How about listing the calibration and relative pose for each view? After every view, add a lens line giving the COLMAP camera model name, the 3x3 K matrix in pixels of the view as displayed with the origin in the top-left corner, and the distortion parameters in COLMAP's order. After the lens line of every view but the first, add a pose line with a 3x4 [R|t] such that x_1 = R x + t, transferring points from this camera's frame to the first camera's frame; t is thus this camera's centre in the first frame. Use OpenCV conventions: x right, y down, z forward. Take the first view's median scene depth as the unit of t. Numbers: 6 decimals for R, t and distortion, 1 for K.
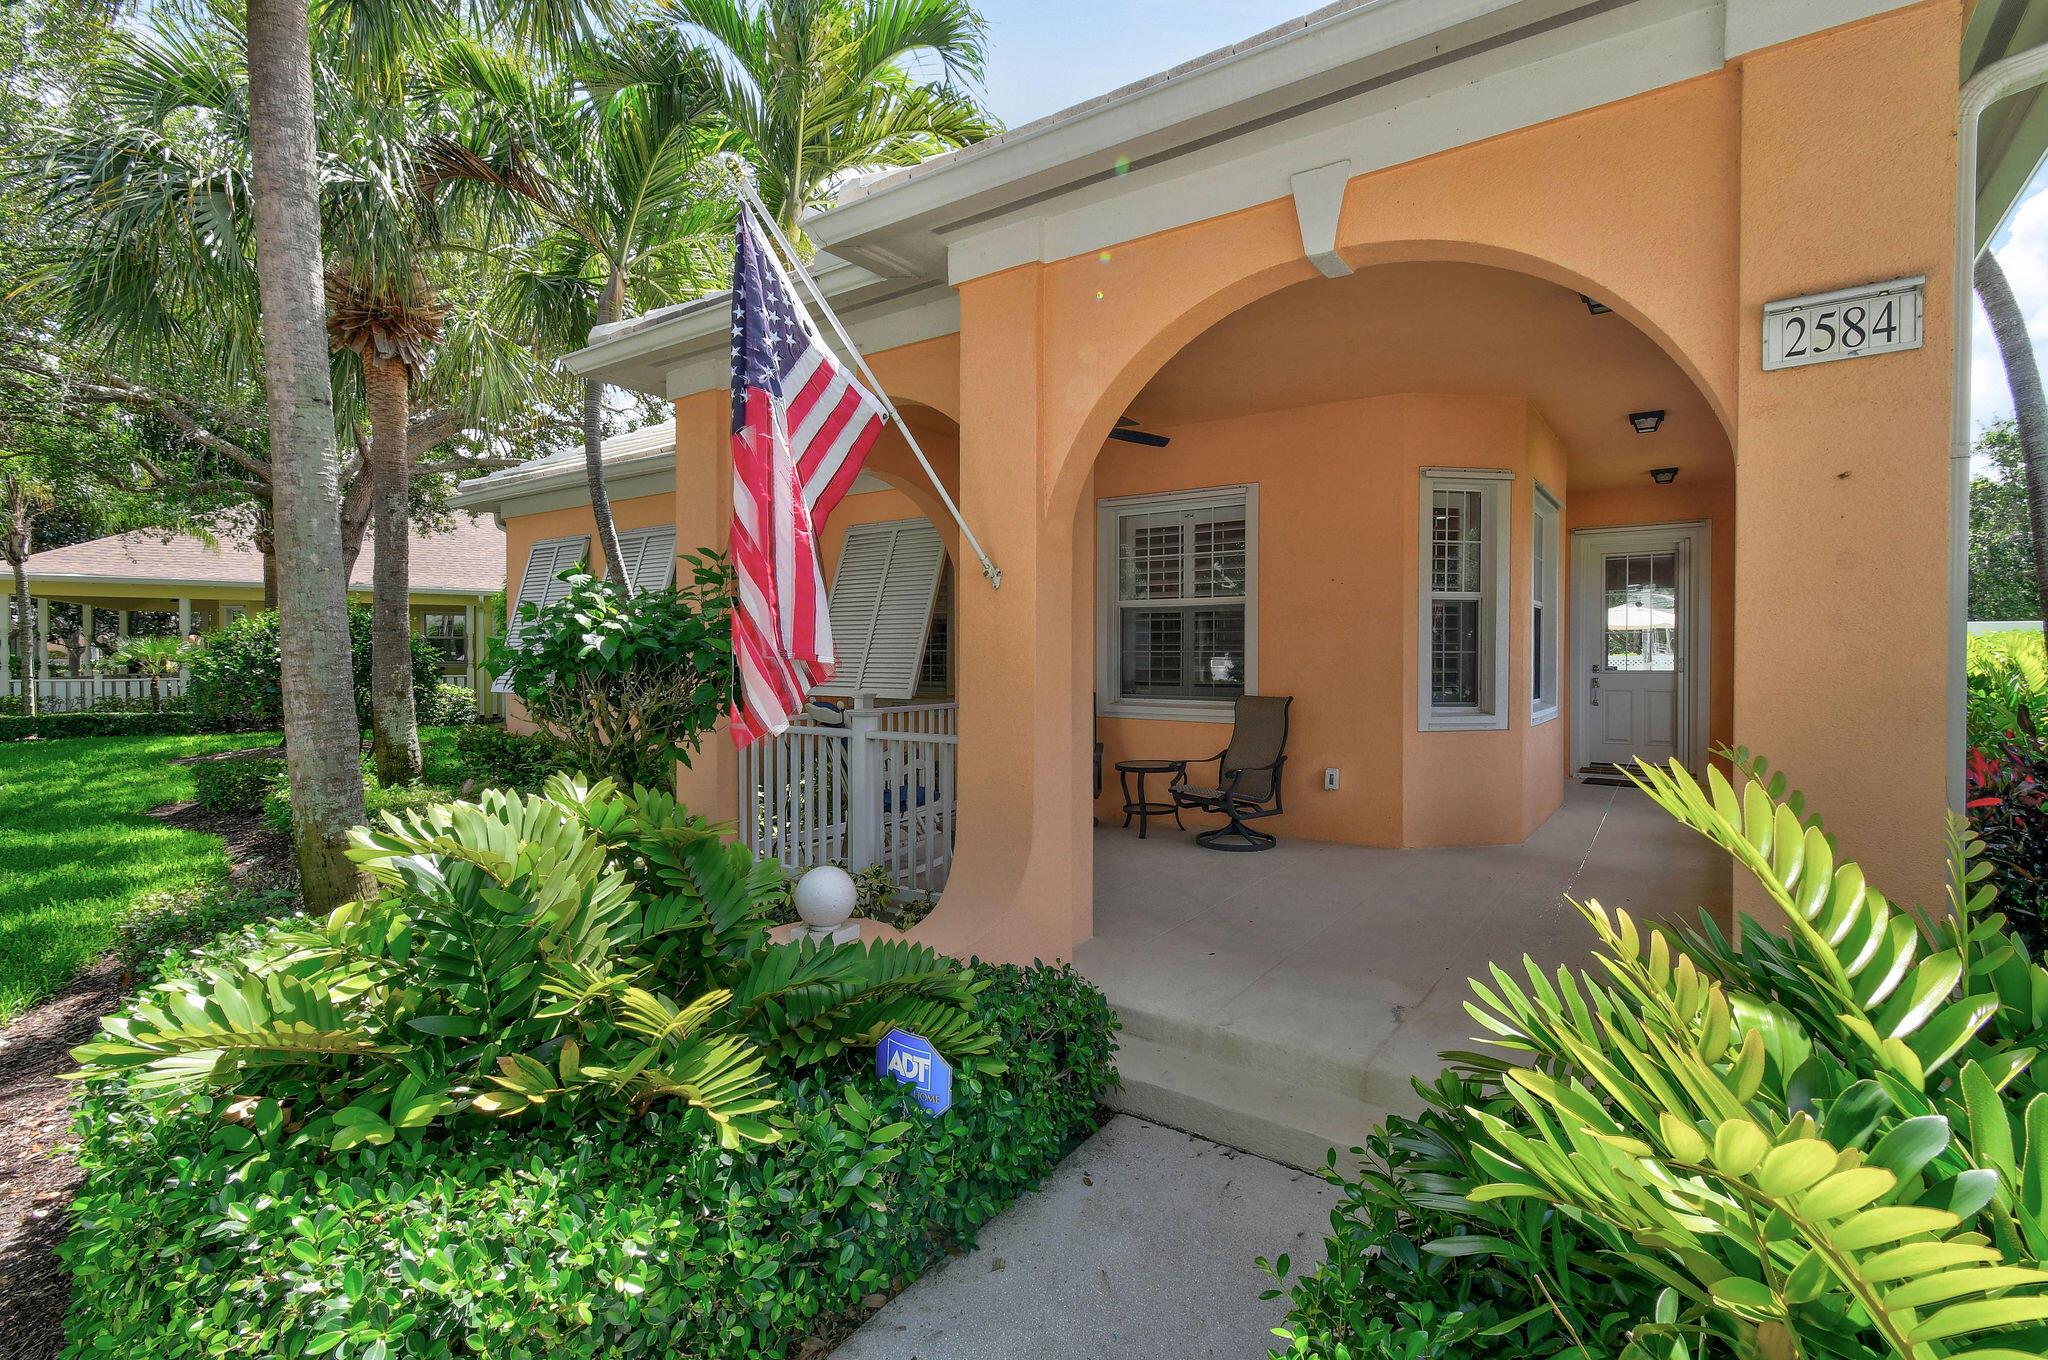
lens RADIAL K [[959.1, 0, 1026.9], [0, 959.1, 668.4], [0, 0, 1]] dist [0.023289, -0.009056]
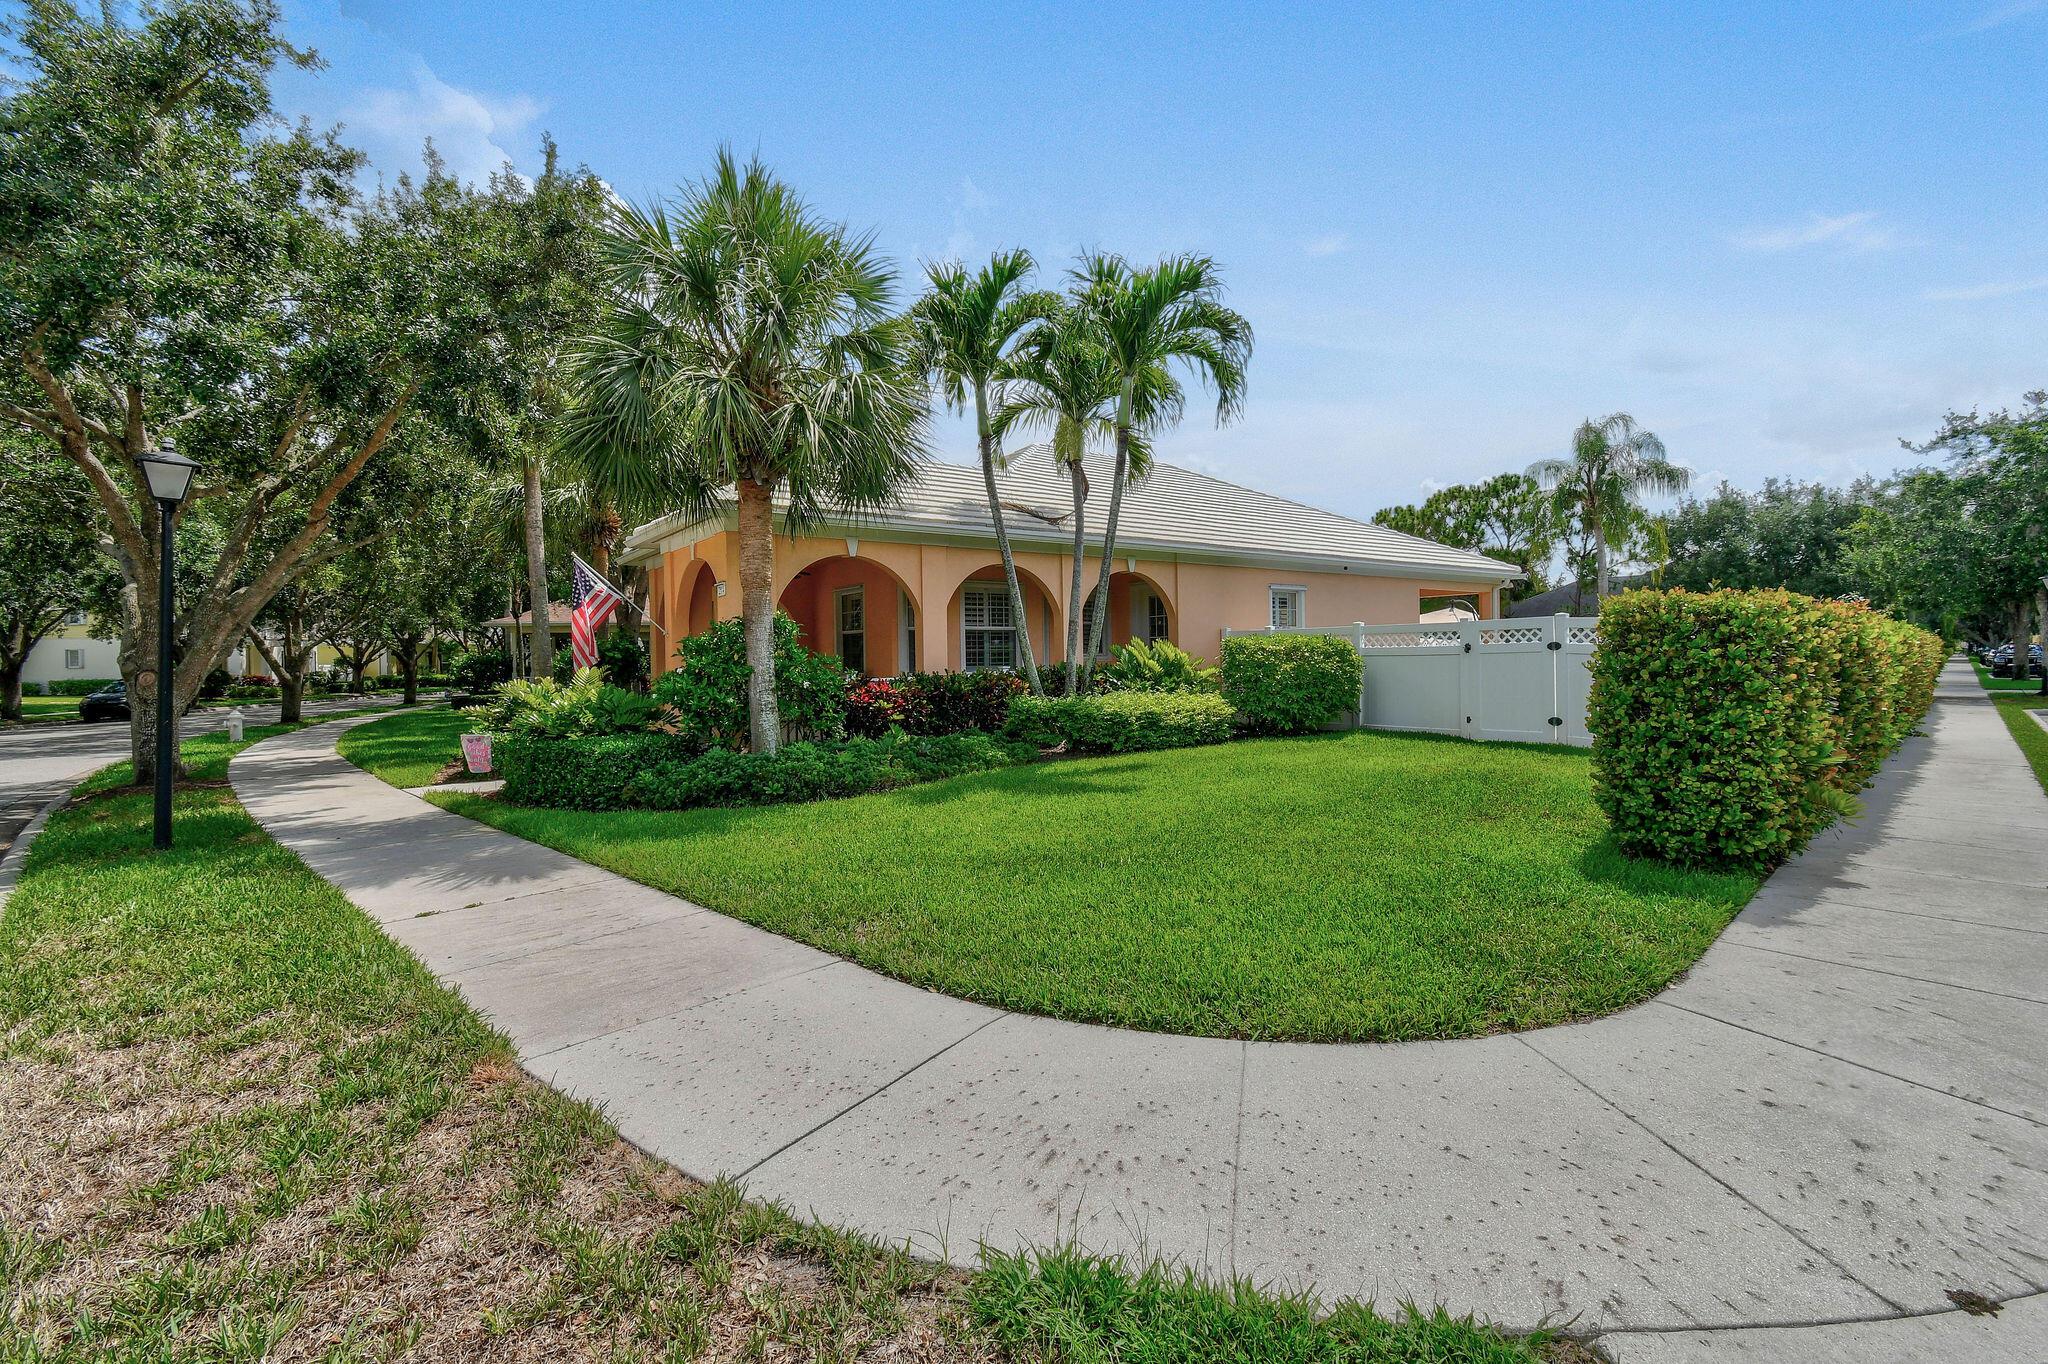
lens RADIAL K [[902.1, 0, 1023.2], [0, 902.1, 675.2], [0, 0, 1]] dist [0.003340, 0.000205]
pose [[0.946515, -0.011166, -0.322468, 1.363035], [0.013352, 0.999900, 0.004570, 0.037547], [0.322385, -0.008631, 0.946569, -1.059047]]
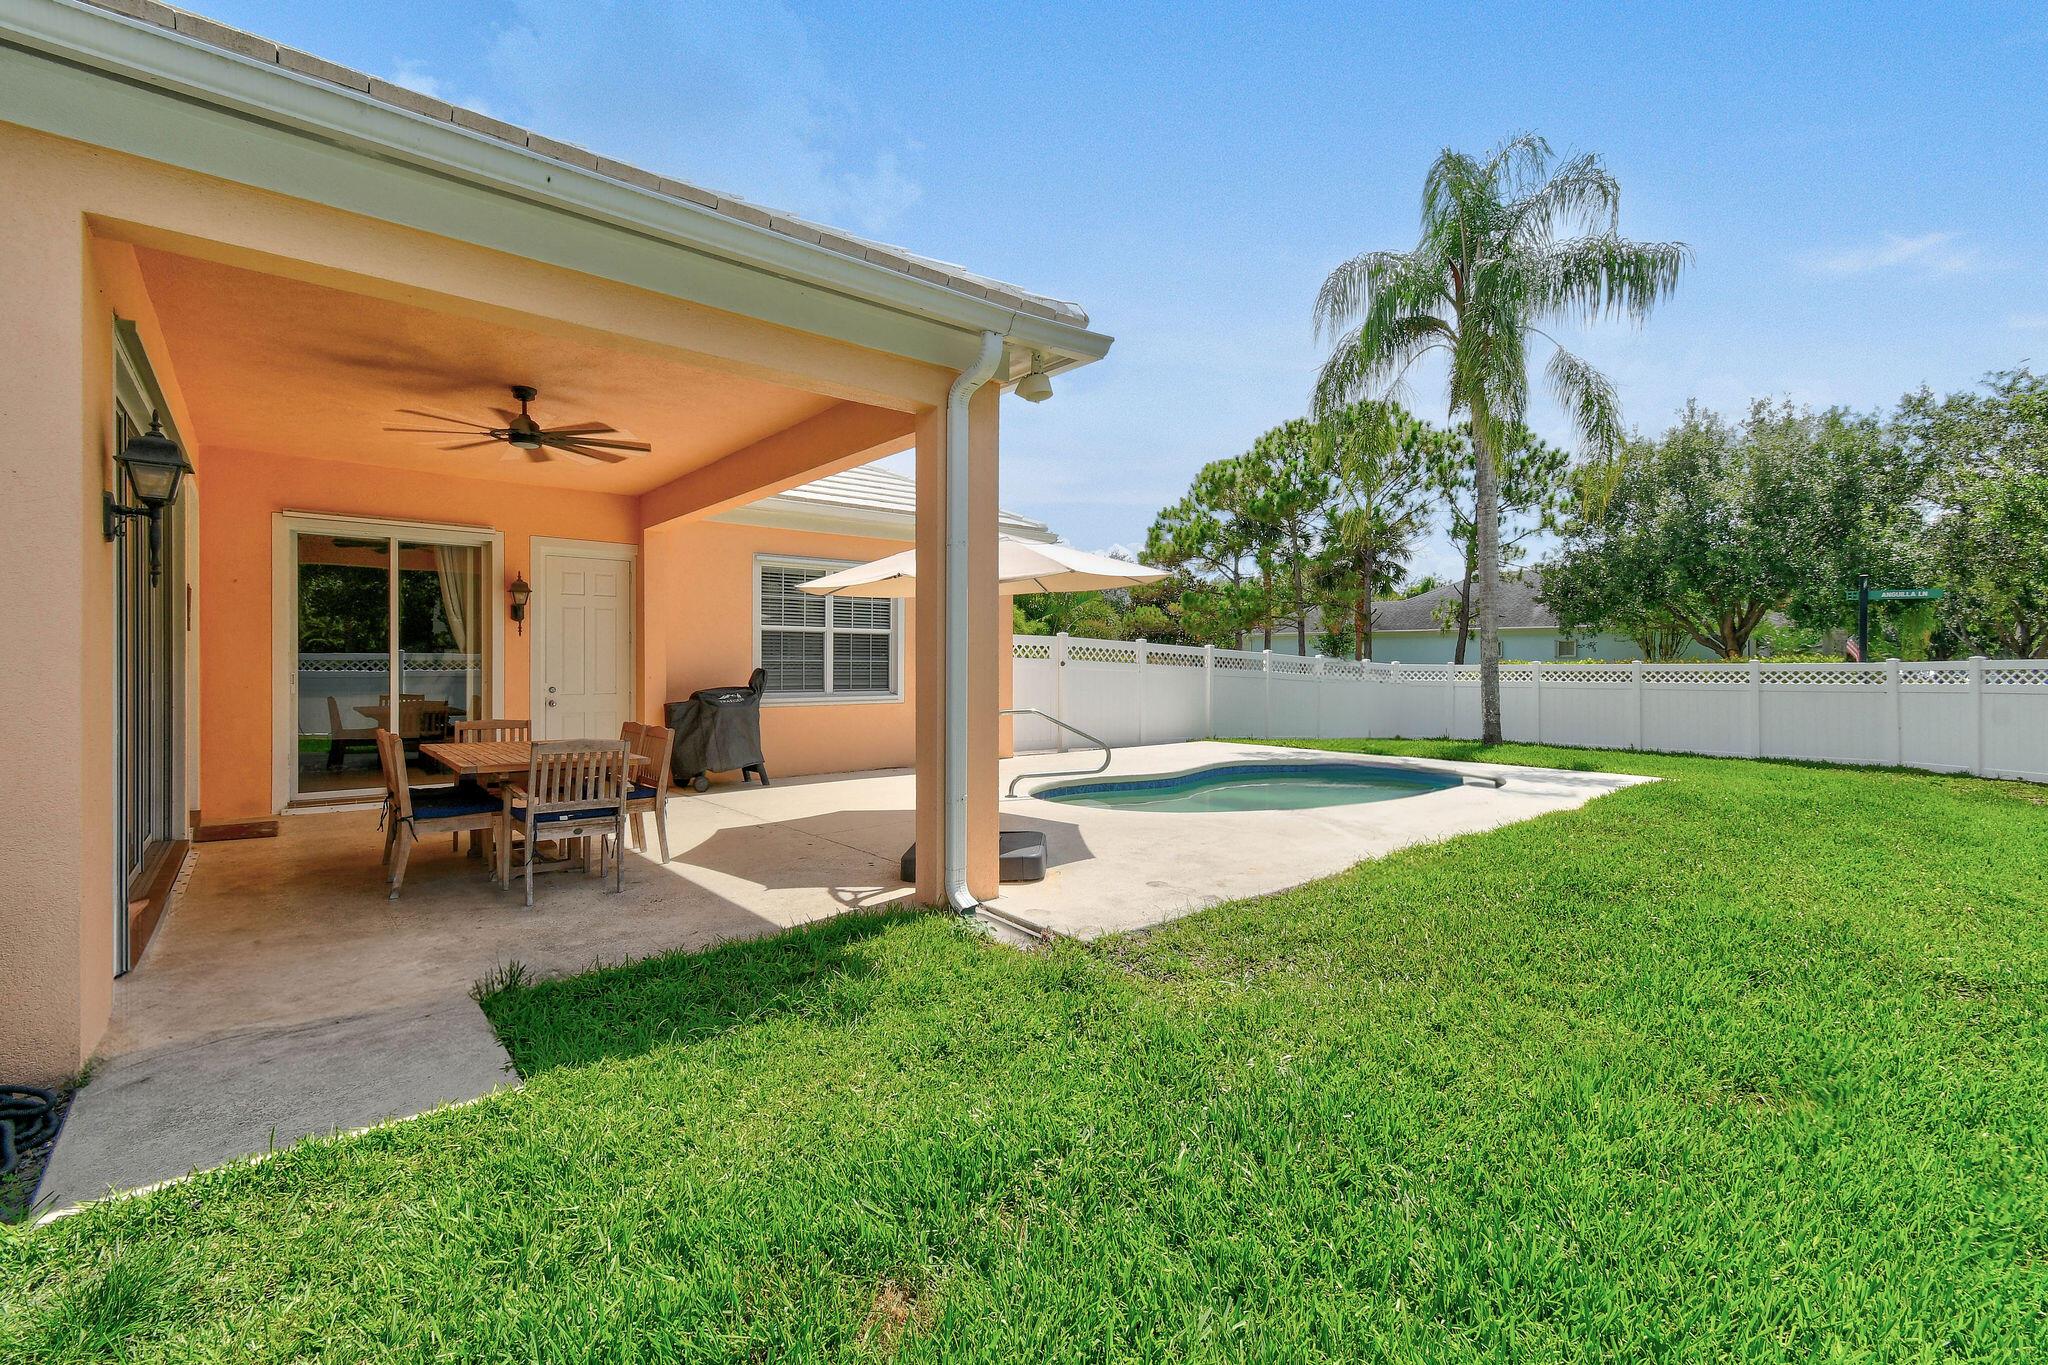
lens RADIAL K [[902.6, 0, 1026.5], [0, 902.6, 669.4], [0, 0, 1]] dist [0.012728, 0.000627]
pose [[0.968574, 0.001323, -0.248720, 2.116554], [-0.003863, 0.999945, -0.009724, -0.002215], [0.248694, 0.010380, 0.968526, 1.777882]]
